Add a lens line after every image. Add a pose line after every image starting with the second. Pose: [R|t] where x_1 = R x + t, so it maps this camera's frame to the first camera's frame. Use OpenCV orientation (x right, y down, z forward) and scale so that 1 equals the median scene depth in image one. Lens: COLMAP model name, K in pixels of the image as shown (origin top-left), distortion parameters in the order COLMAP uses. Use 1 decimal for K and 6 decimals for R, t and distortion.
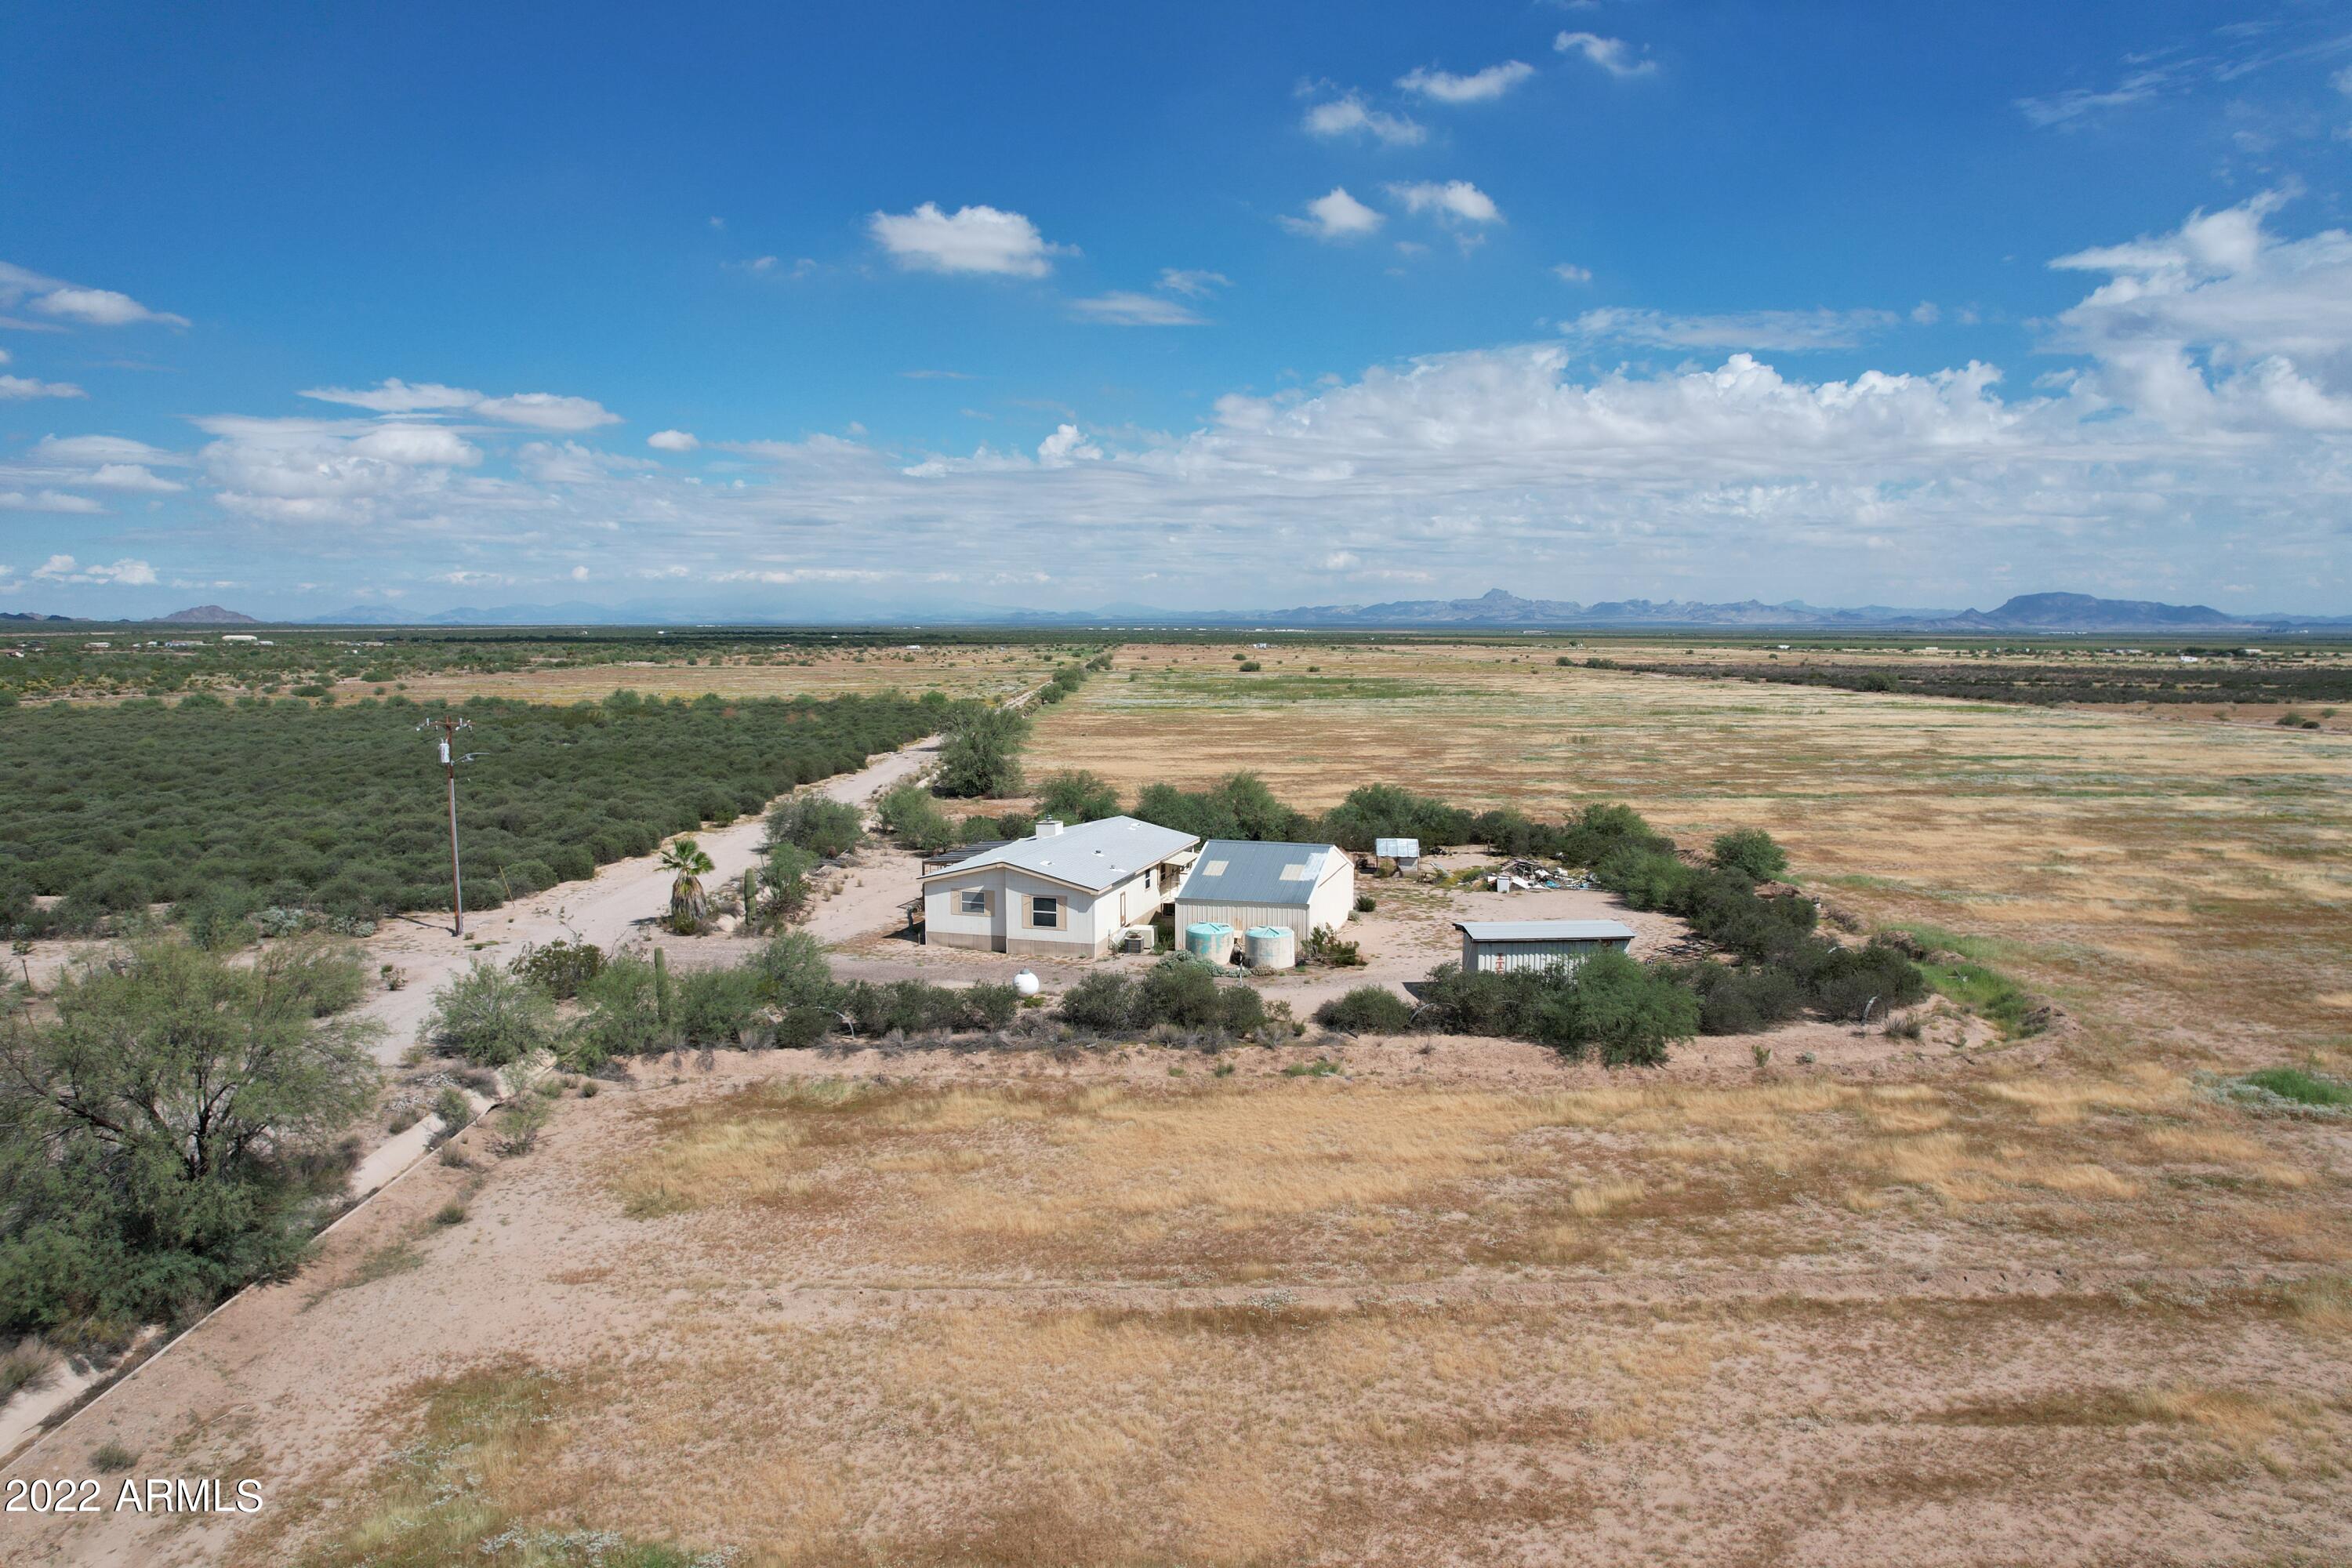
lens RADIAL K [[1475.9, 0, 1174.2], [0, 1475.9, 802.0], [0, 0, 1]] dist [-0.059788, 0.050207]
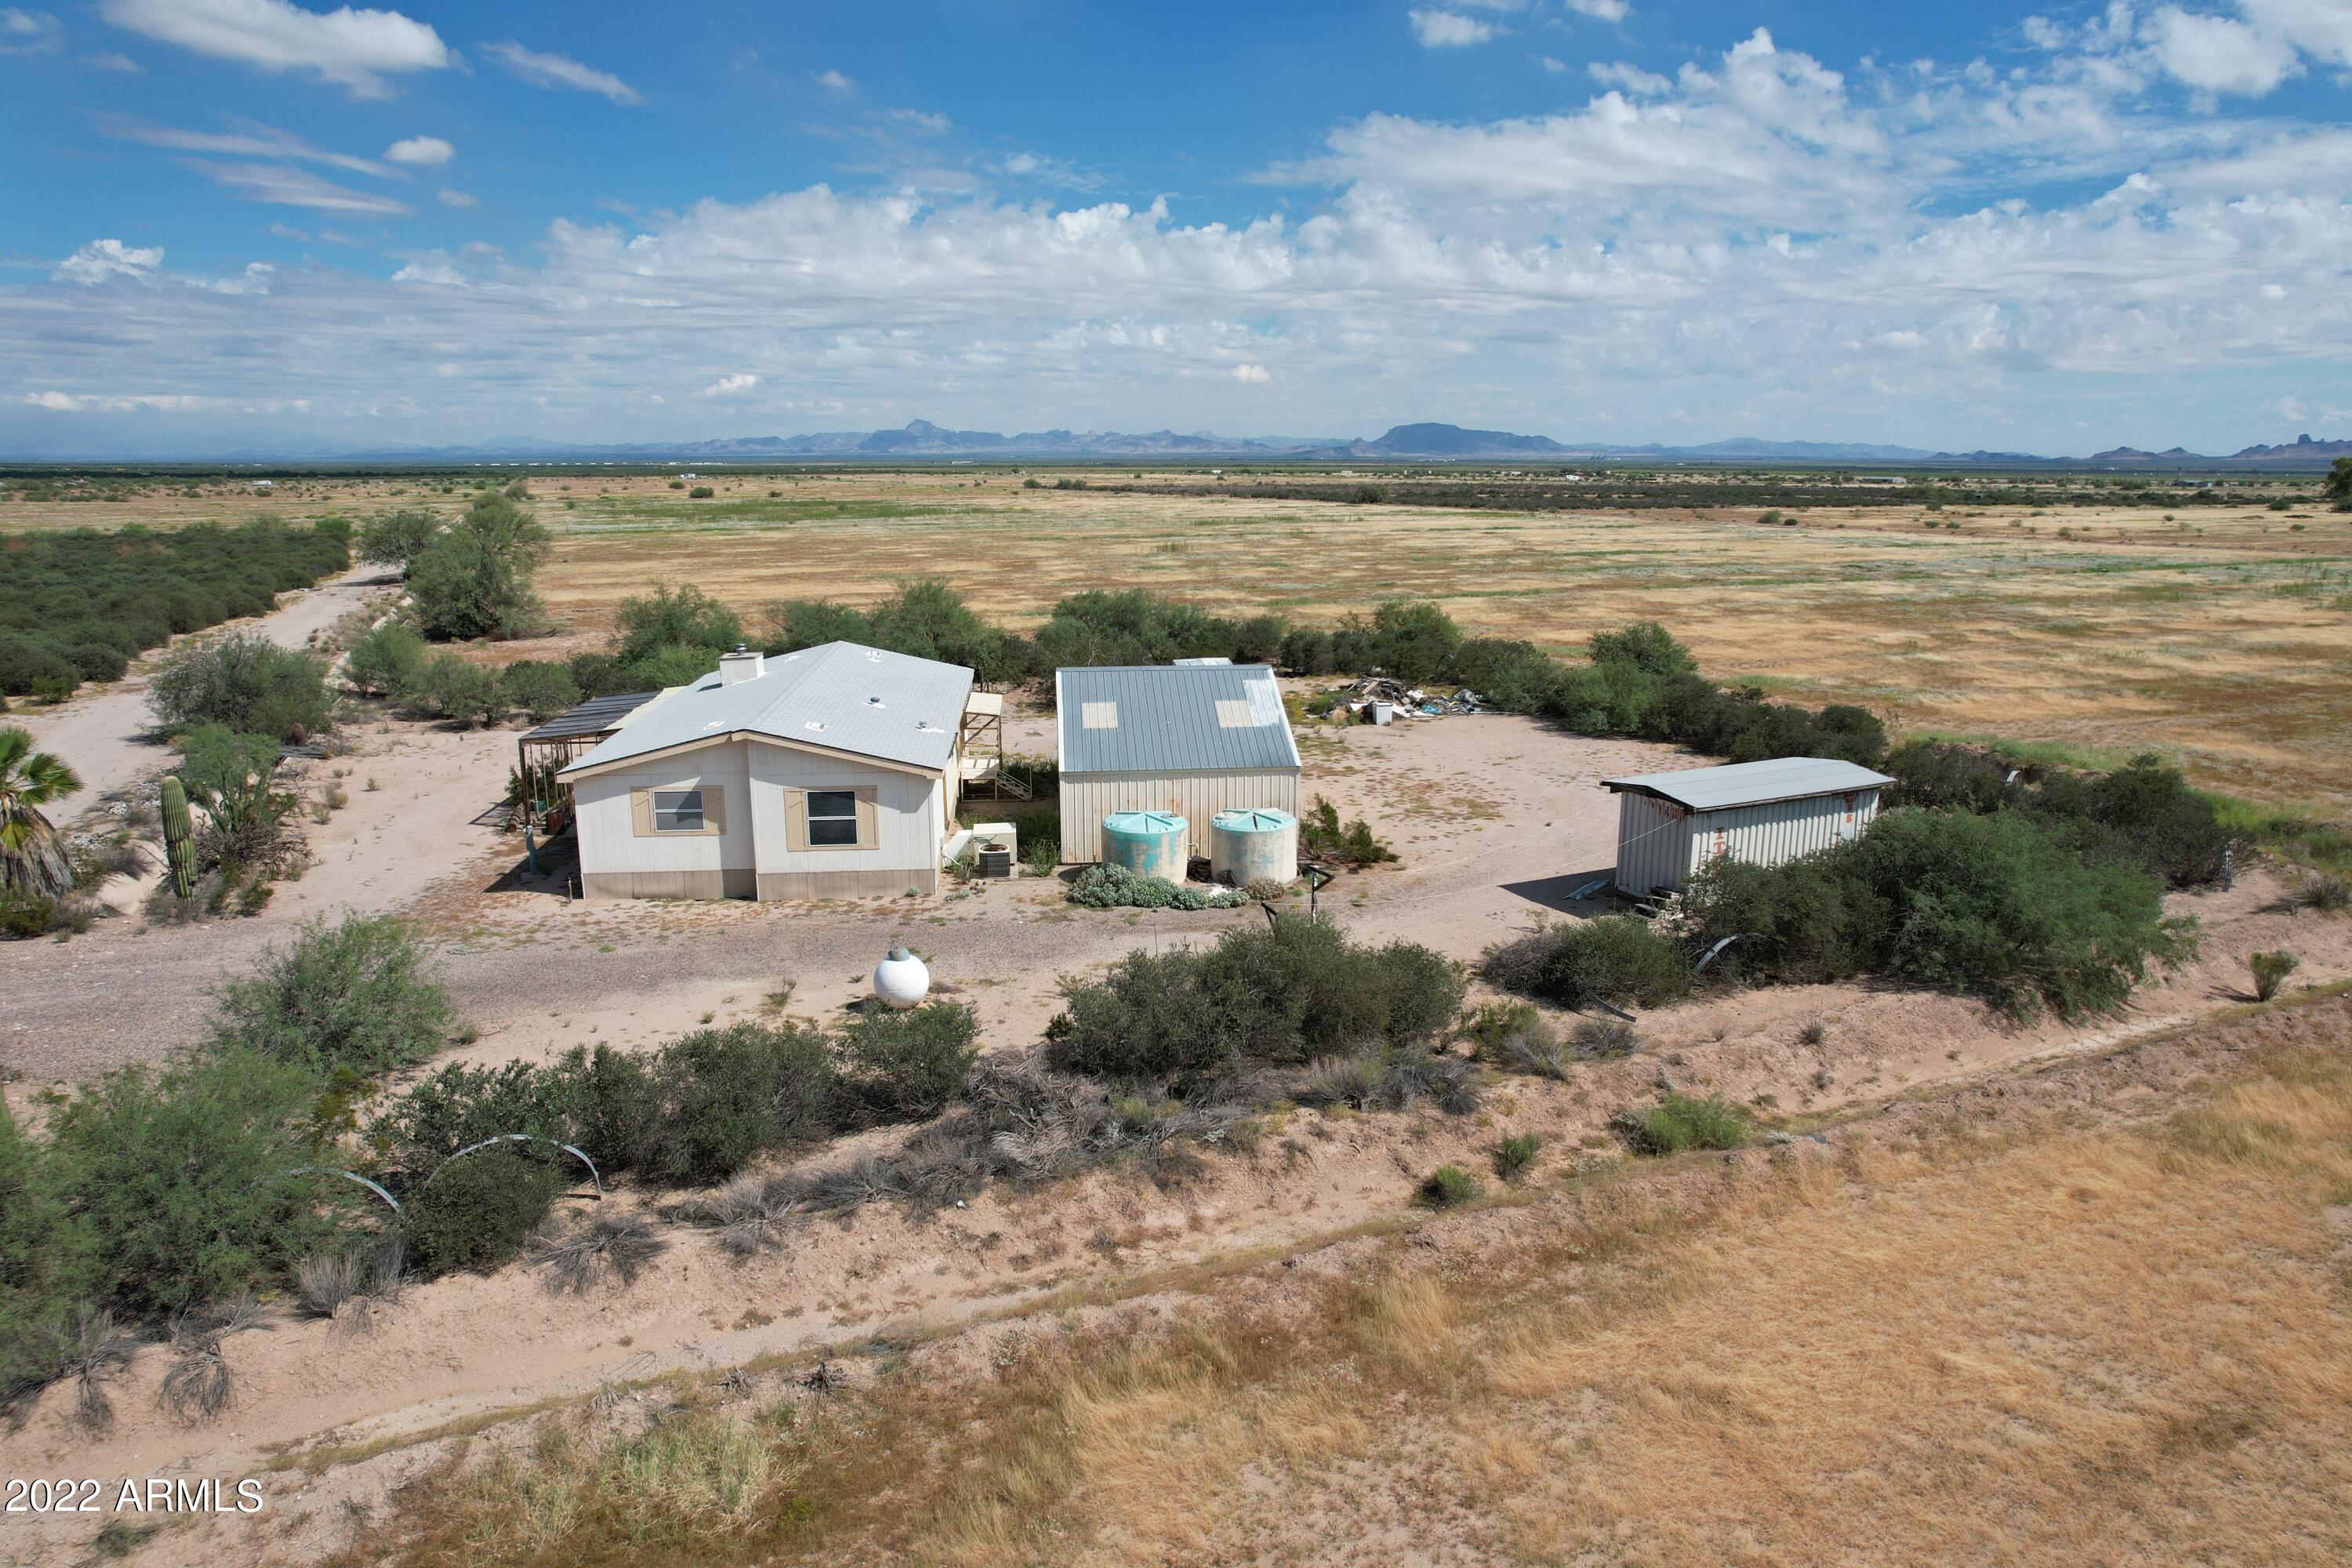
lens RADIAL K [[1475.9, 0, 1174.5], [0, 1475.9, 790.3], [0, 0, 1]] dist [-0.059788, 0.050207]
pose [[0.928059, -0.082941, 0.363080, -0.154966], [0.045135, 0.992749, 0.111413, 0.010347], [-0.369687, -0.087010, 0.925073, 0.434271]]
